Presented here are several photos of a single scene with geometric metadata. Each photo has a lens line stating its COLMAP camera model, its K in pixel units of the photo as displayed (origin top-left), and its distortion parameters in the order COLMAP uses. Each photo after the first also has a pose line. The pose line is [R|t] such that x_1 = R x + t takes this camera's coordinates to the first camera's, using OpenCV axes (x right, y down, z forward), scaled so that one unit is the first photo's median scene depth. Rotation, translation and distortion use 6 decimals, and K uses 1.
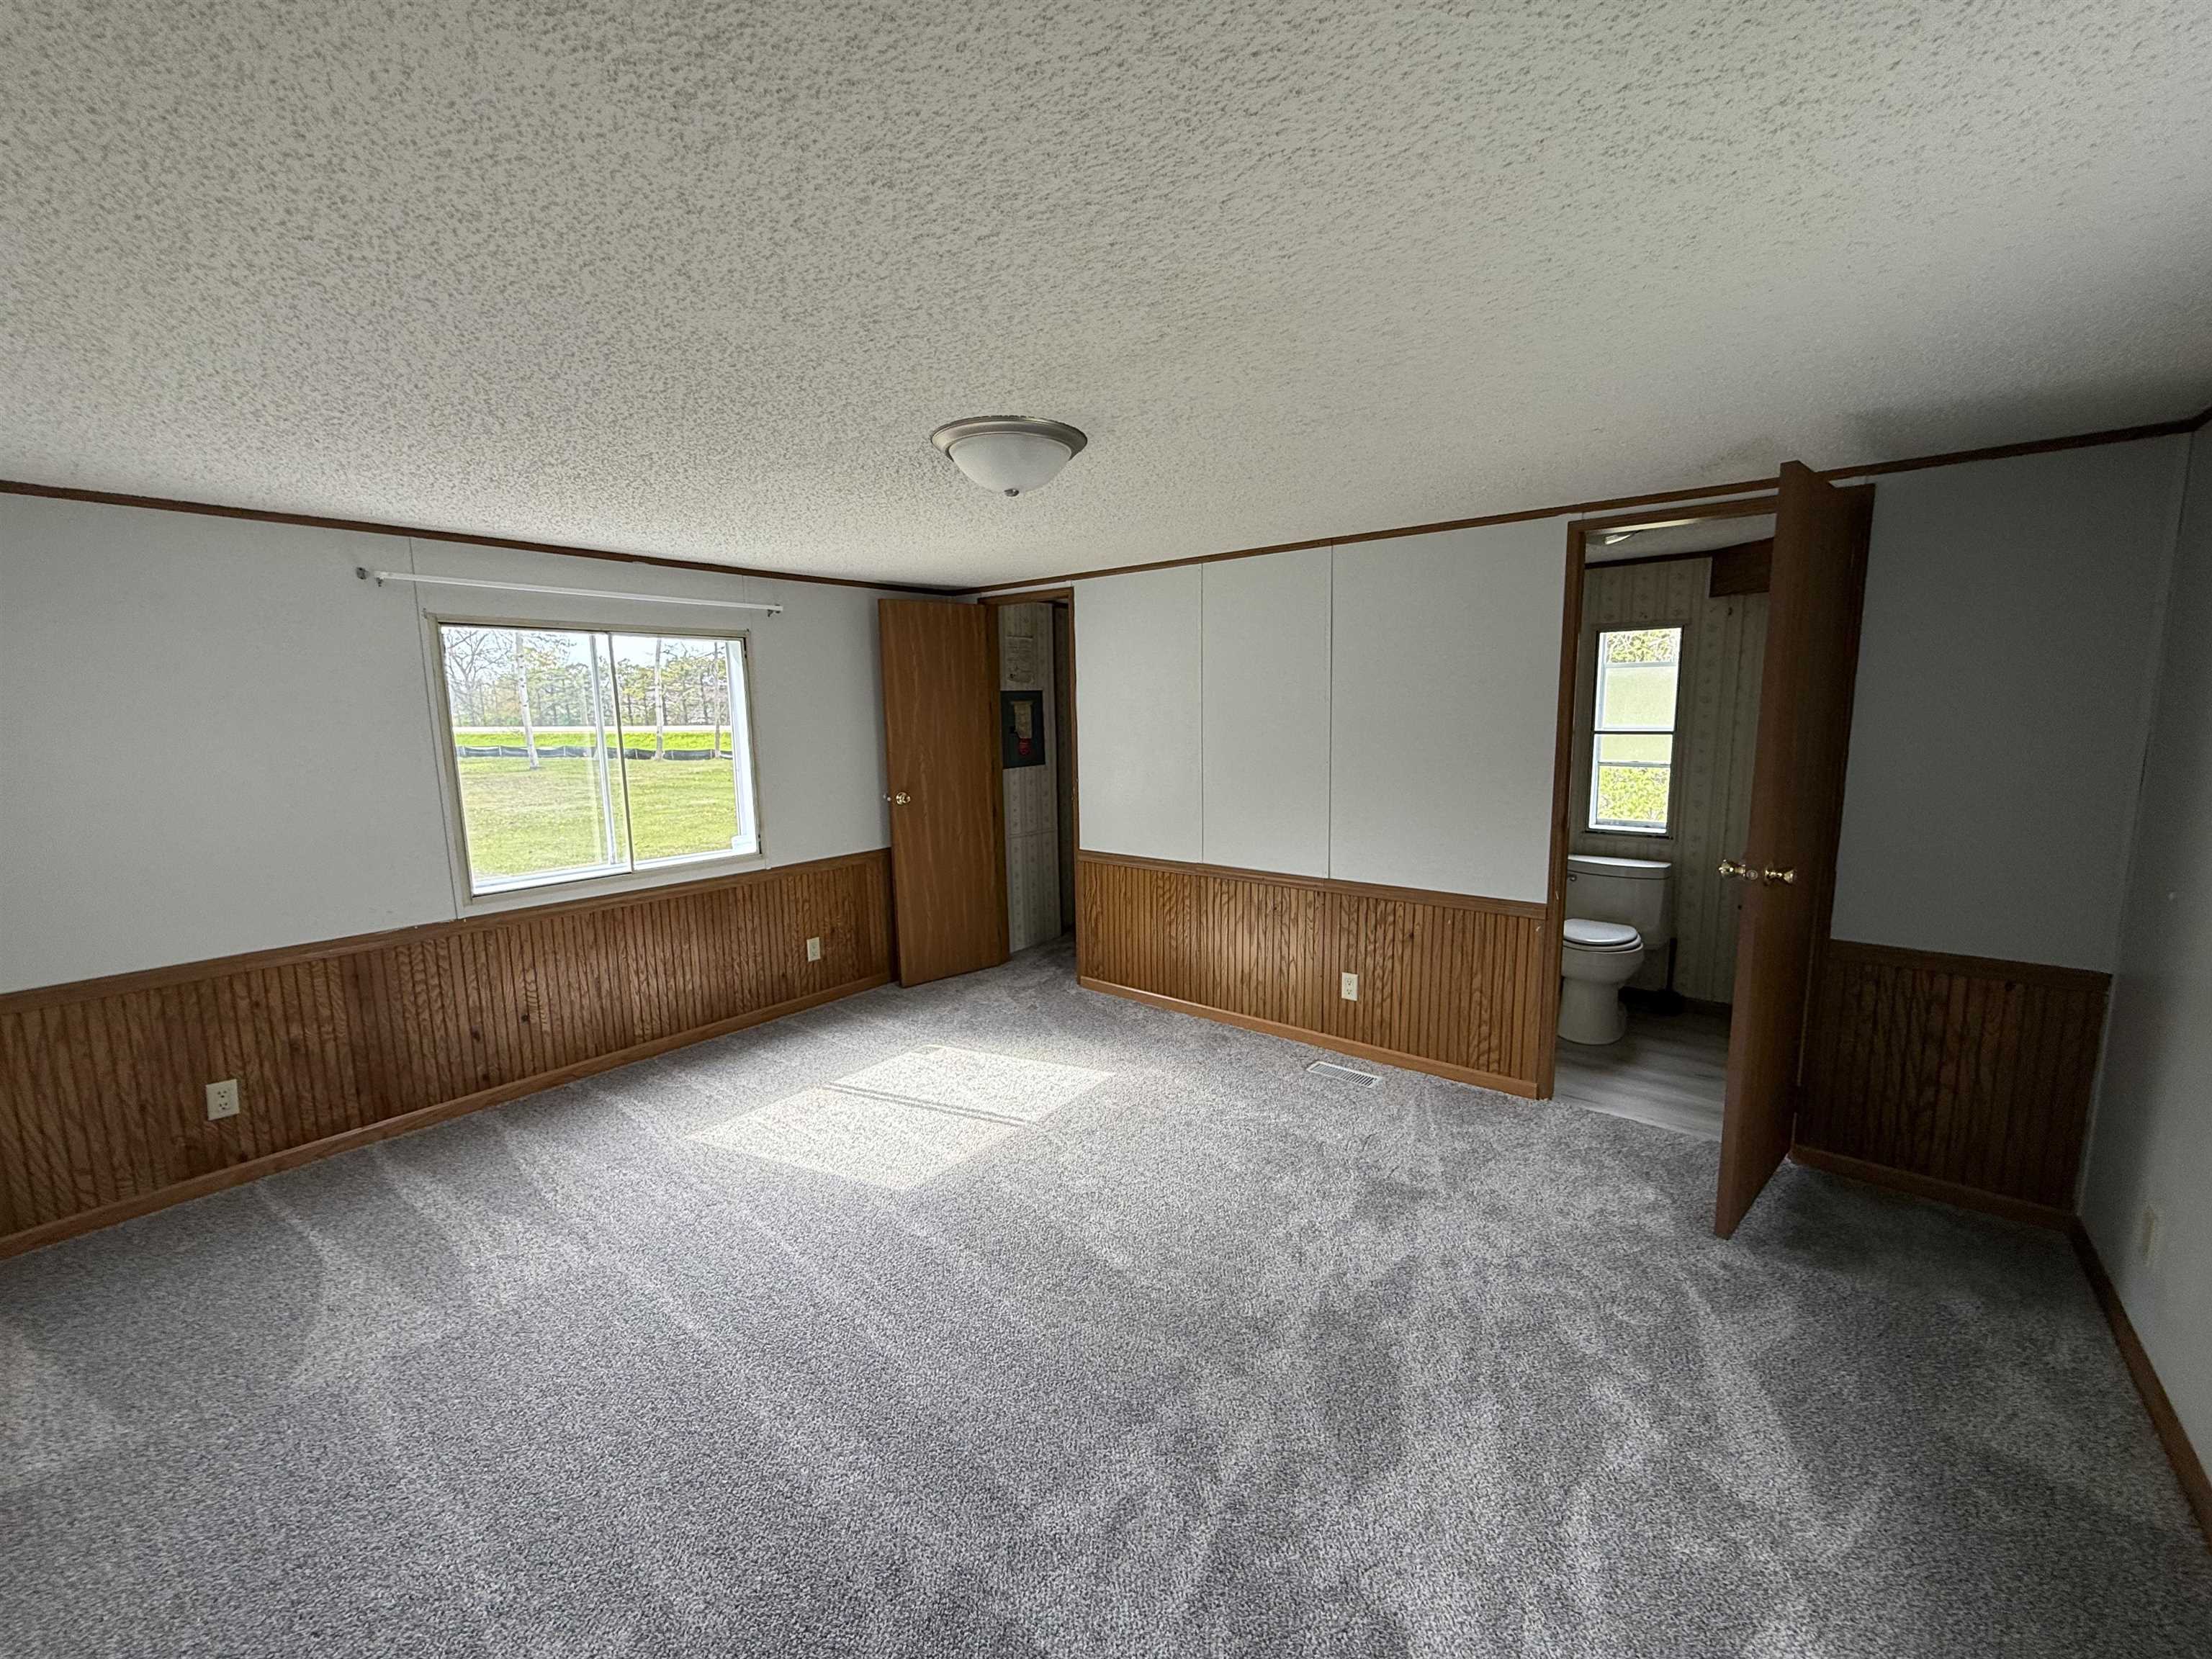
lens RADIAL K [[877.1, 0, 1100.9], [0, 877.1, 813.0], [0, 0, 1]] dist [-0.001204, 0.000023]
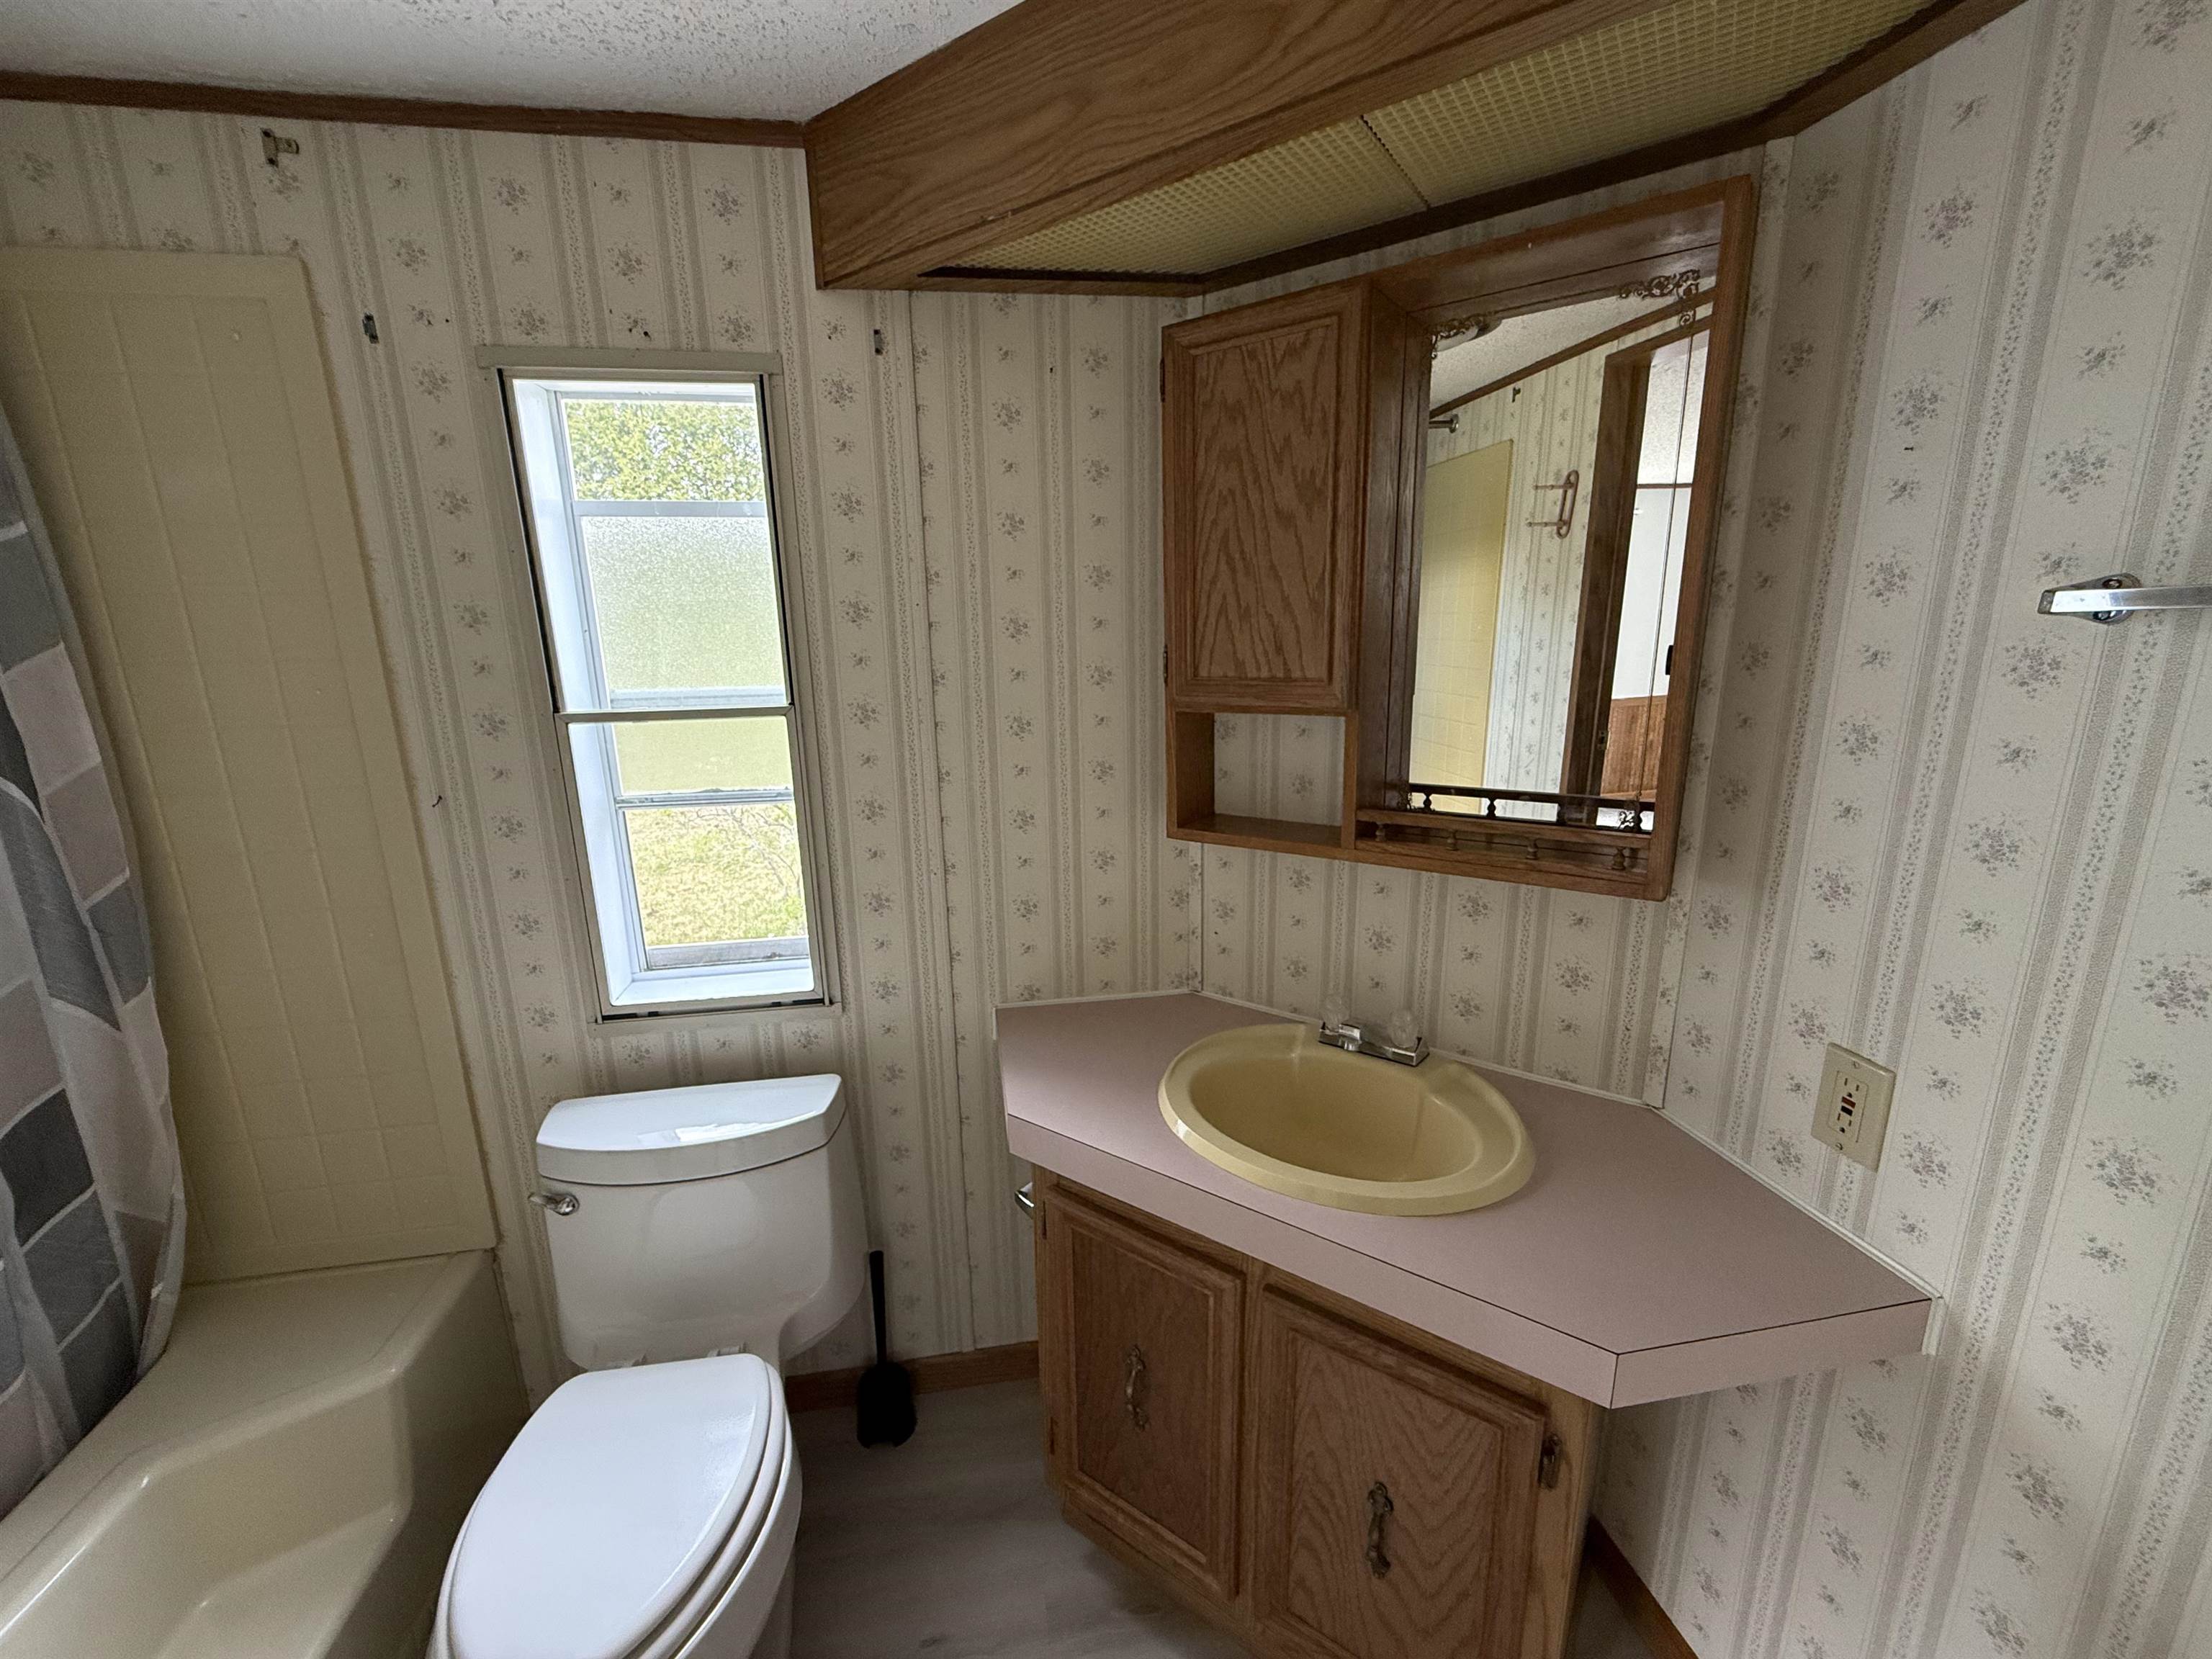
lens RADIAL K [[877.1, 0, 1091.6], [0, 877.1, 824.9], [0, 0, 1]] dist [-0.001204, 0.000023]
pose [[0.640808, -0.172166, 0.748147, 0.471213], [0.115189, 0.985059, 0.128022, -0.077790], [-0.759011, 0.004141, 0.651065, 0.696238]]
